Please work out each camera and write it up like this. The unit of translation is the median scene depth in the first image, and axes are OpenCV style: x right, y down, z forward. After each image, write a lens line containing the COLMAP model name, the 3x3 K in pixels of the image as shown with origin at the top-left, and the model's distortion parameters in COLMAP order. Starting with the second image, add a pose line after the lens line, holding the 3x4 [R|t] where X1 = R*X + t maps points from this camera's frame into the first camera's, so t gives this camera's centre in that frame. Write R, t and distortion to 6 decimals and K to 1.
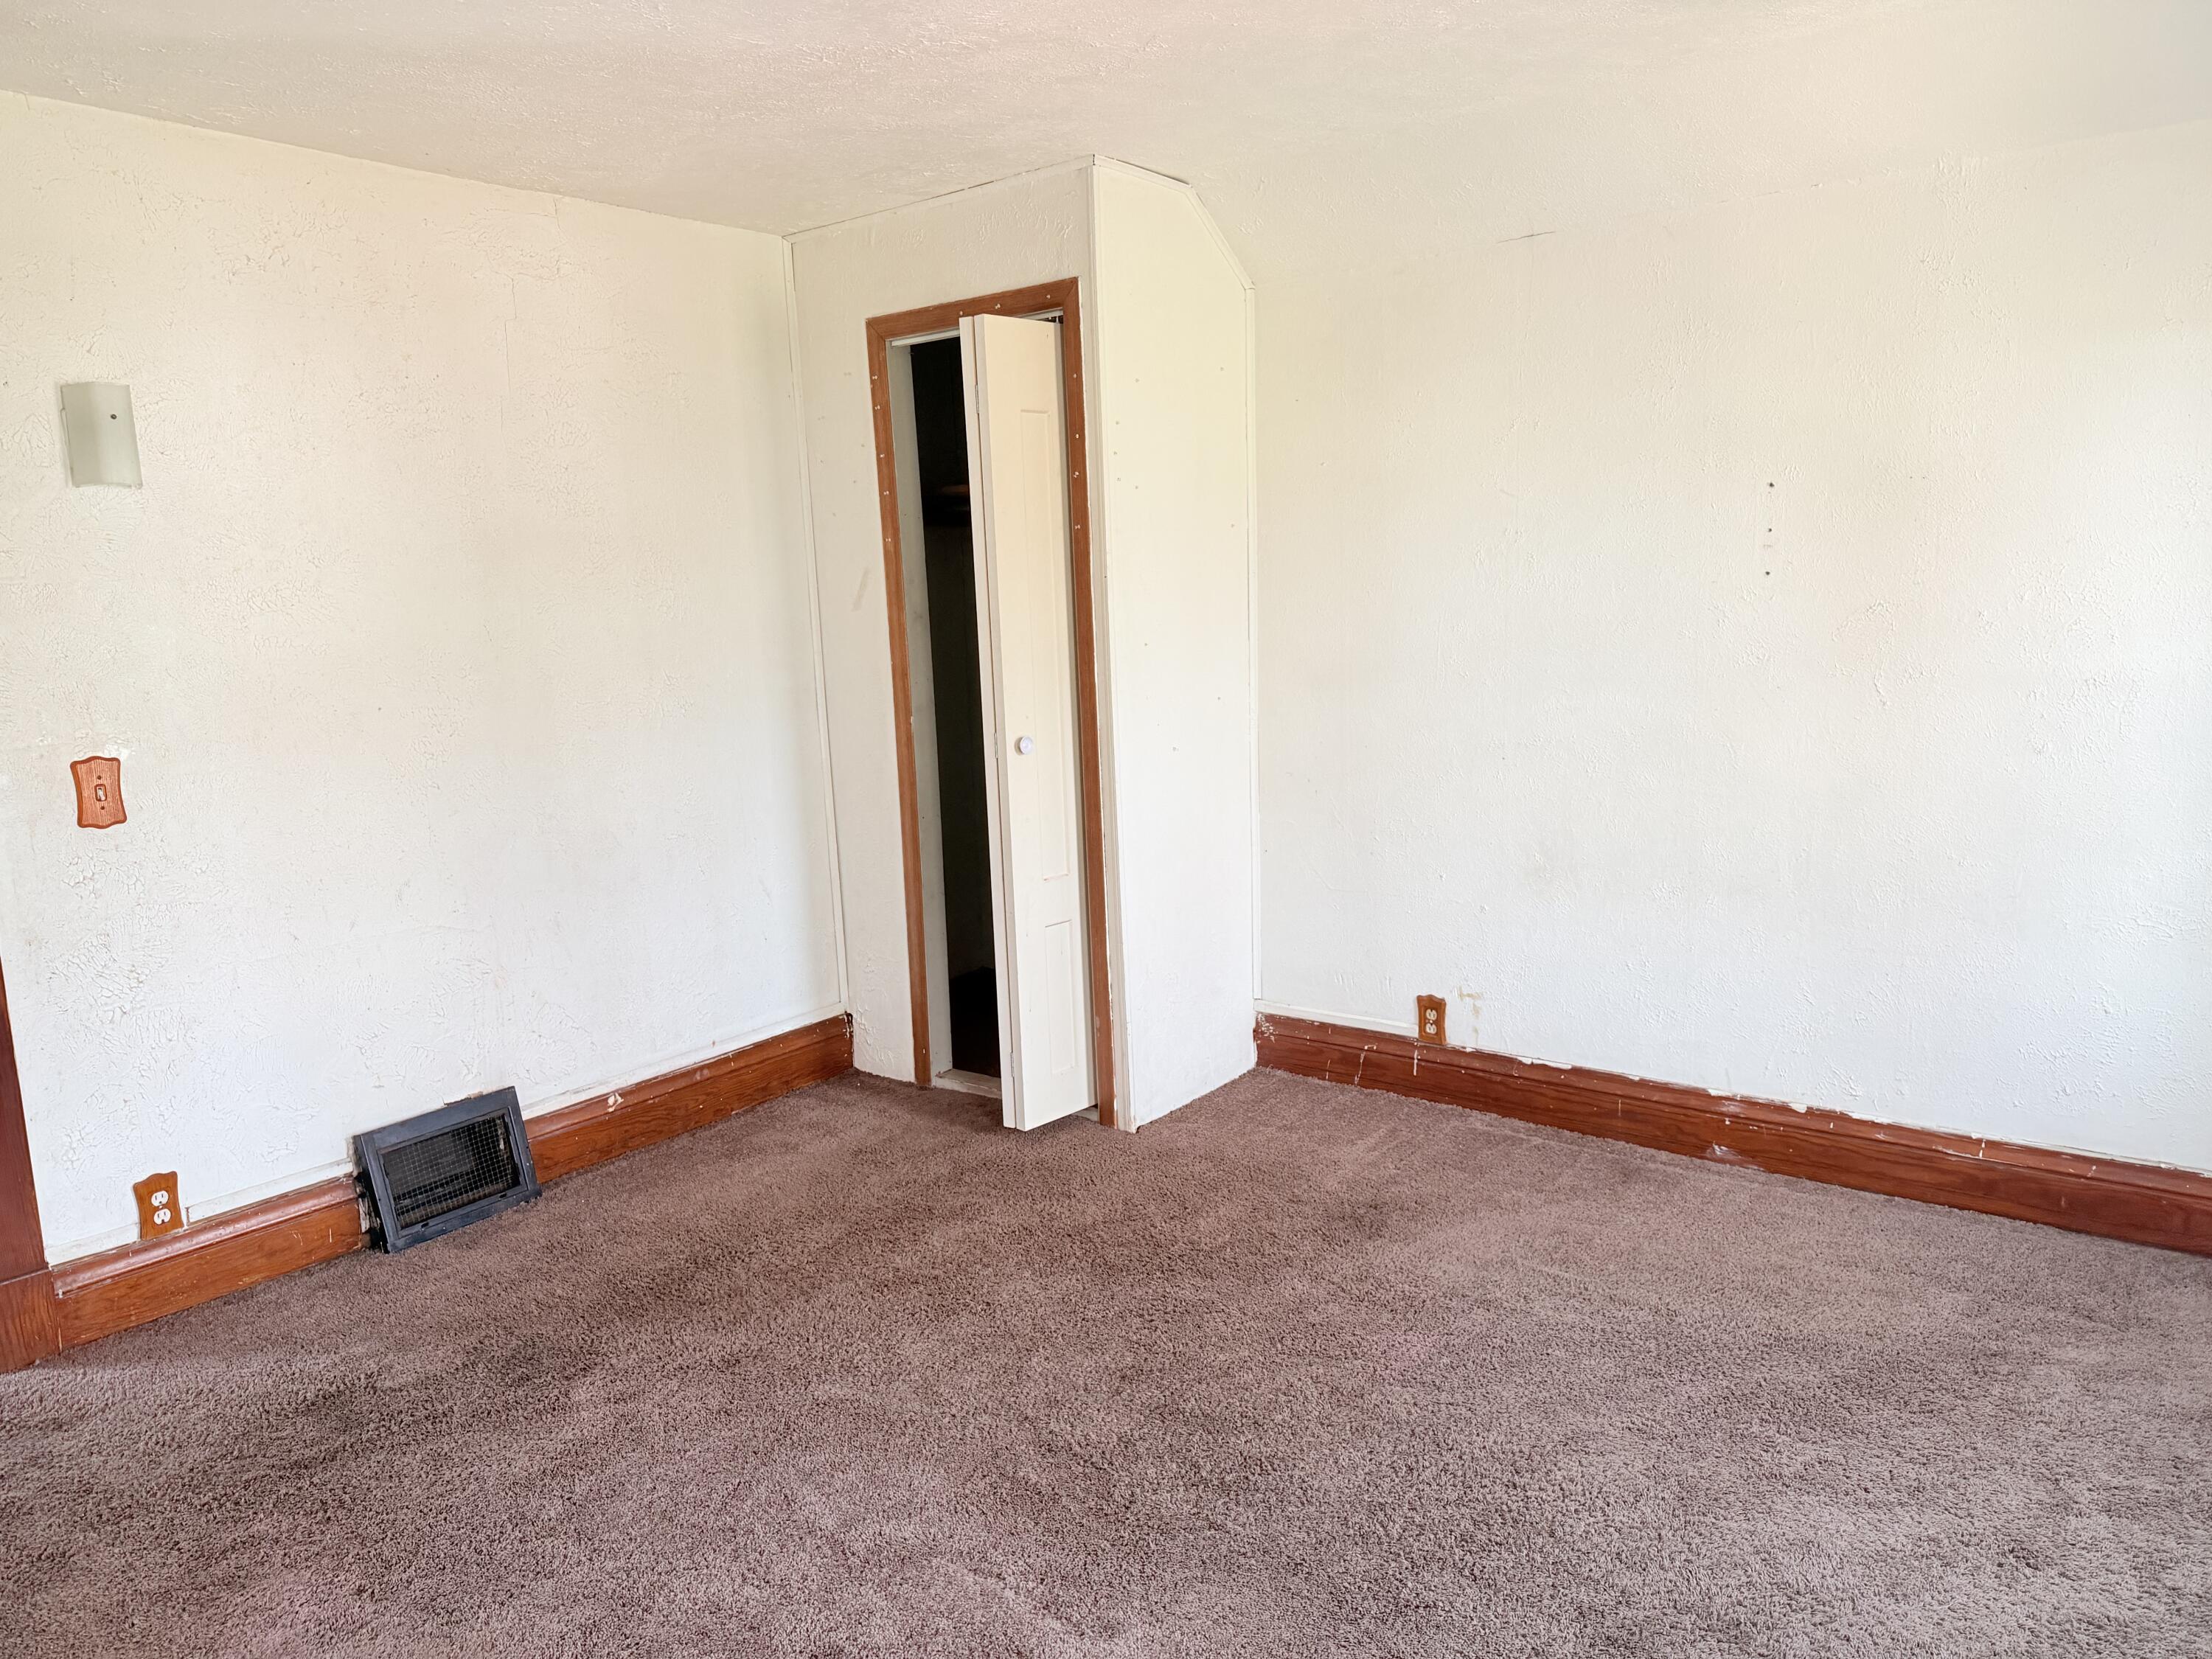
lens RADIAL K [[1574.7, 0, 1028.4], [0, 1574.7, 826.2], [0, 0, 1]] dist [0.057490, -0.059377]
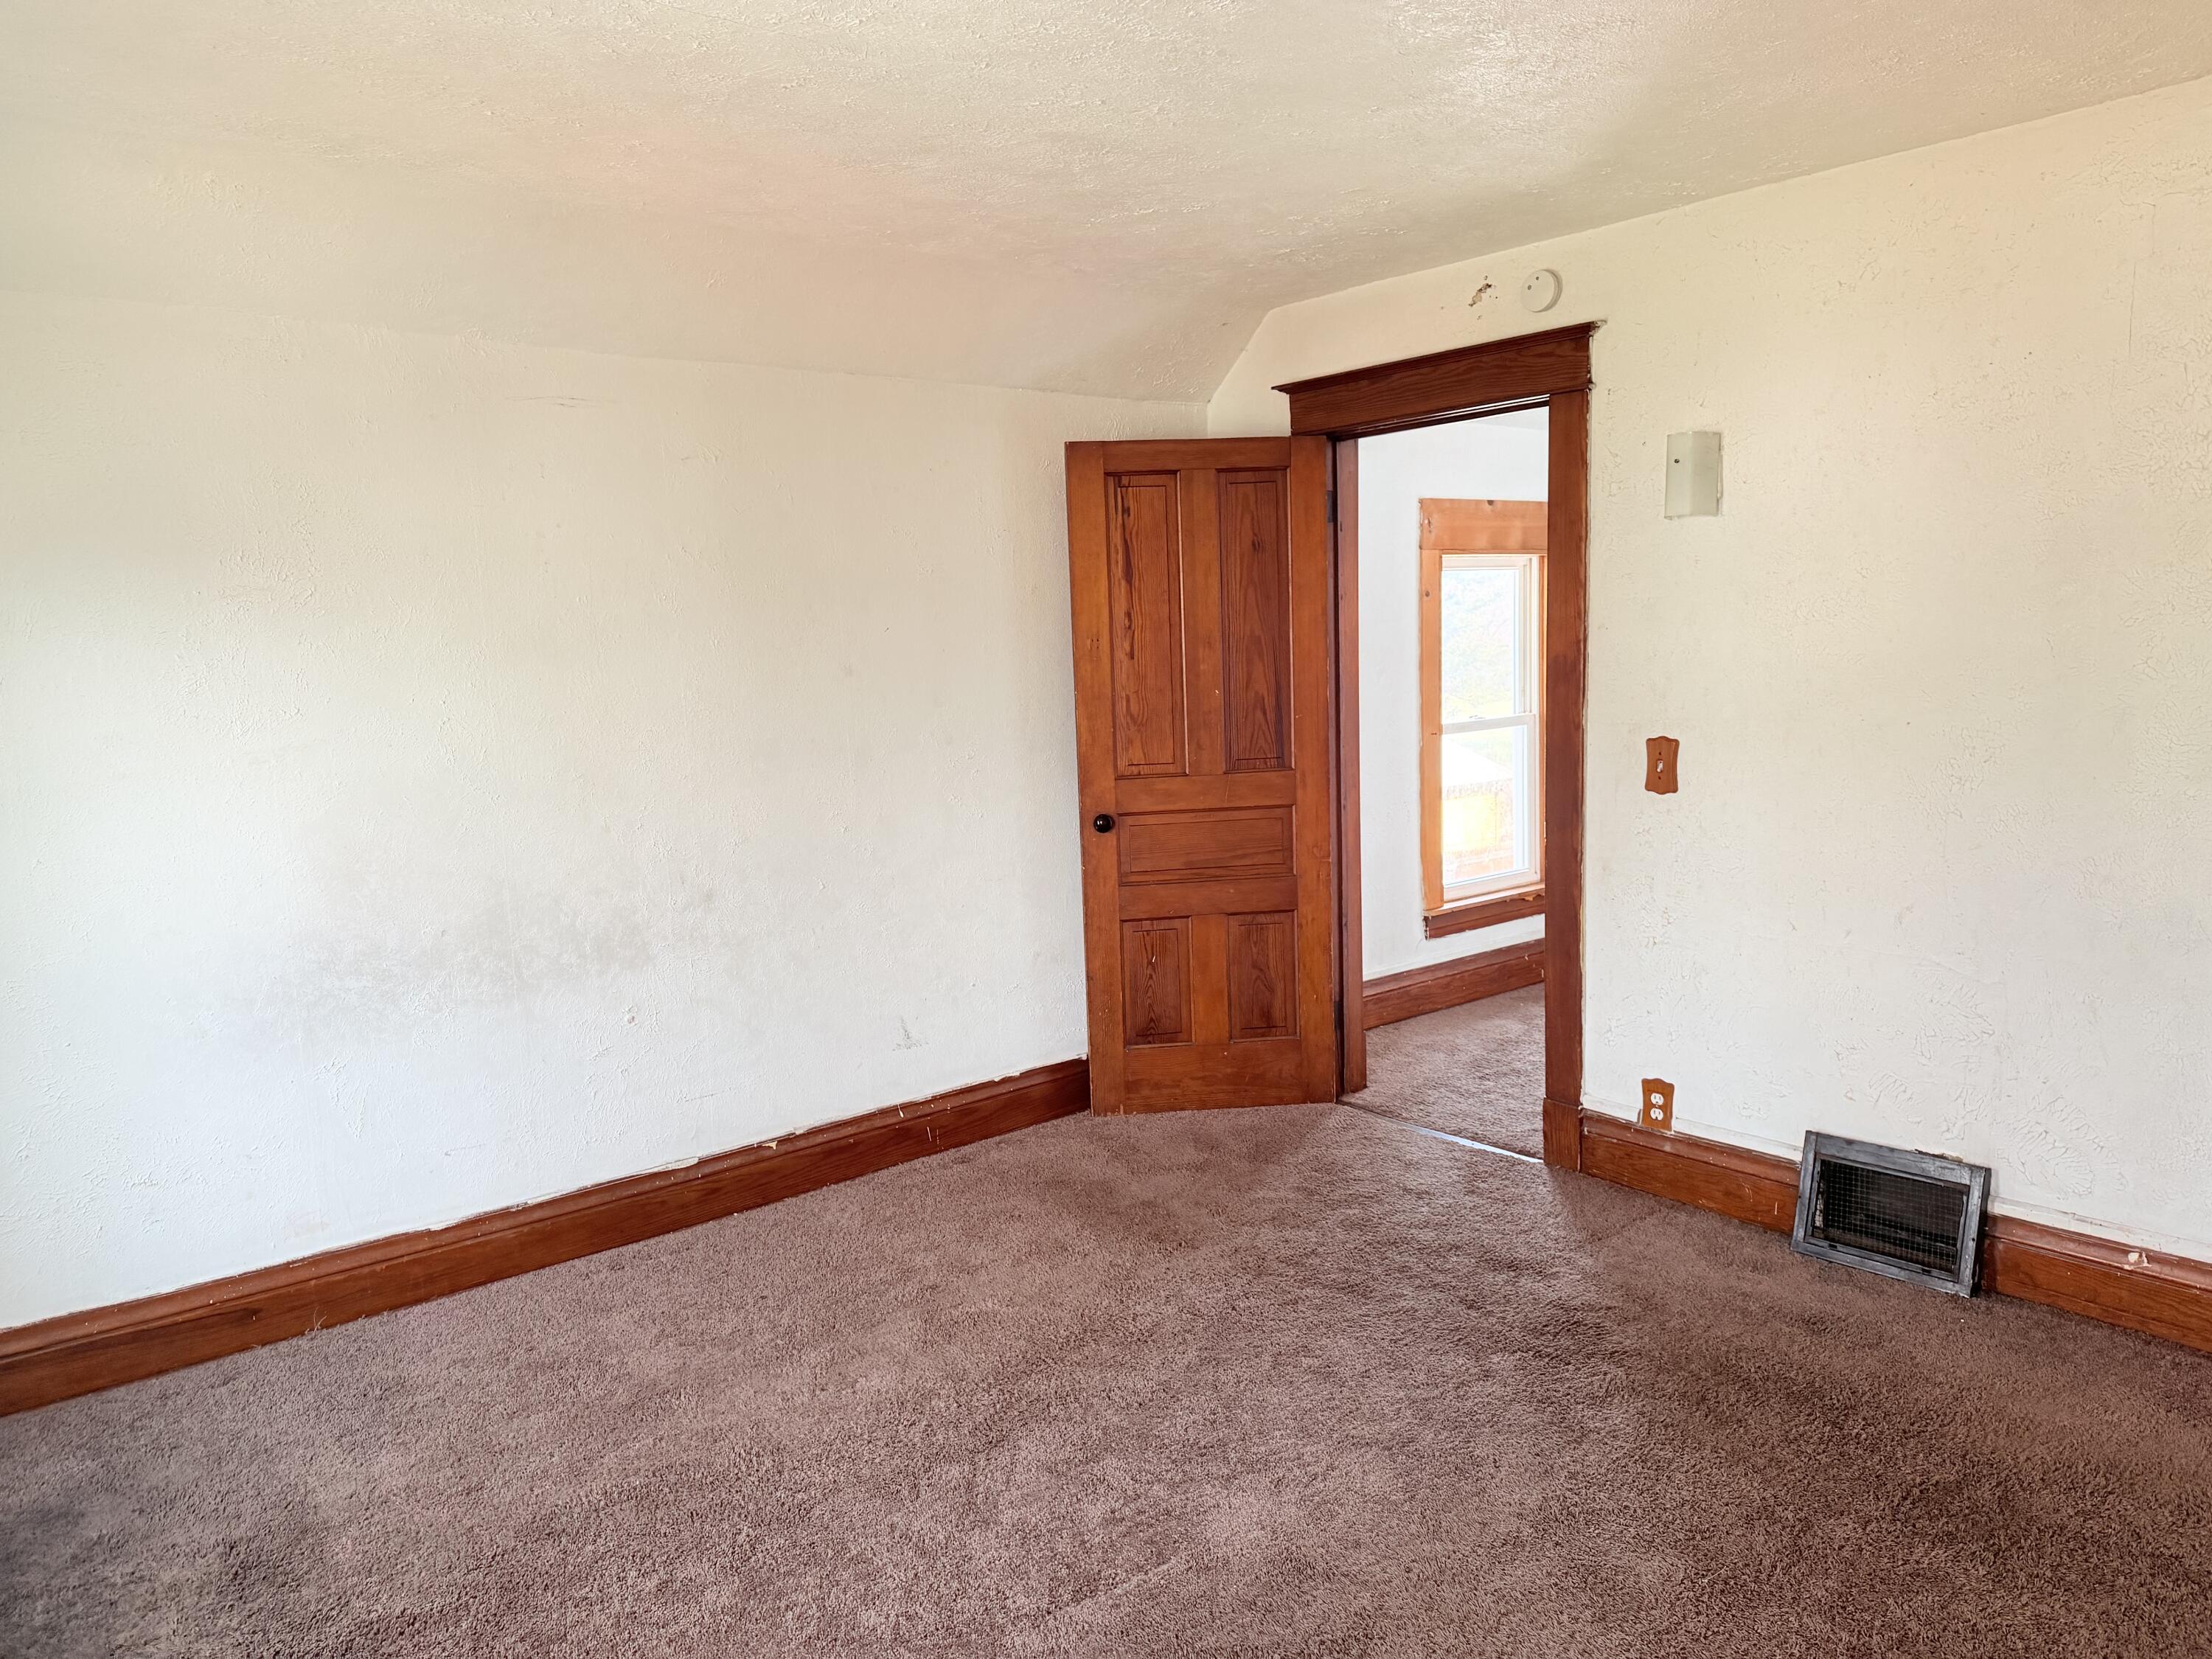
lens RADIAL K [[1574.7, 0, 1107.8], [0, 1574.7, 825.9], [0, 0, 1]] dist [0.057490, -0.059377]
pose [[-0.176051, 0.165241, -0.970413, 0.554702], [-0.108039, 0.976611, 0.185897, -0.124923], [0.978434, 0.137570, -0.154081, 0.611237]]
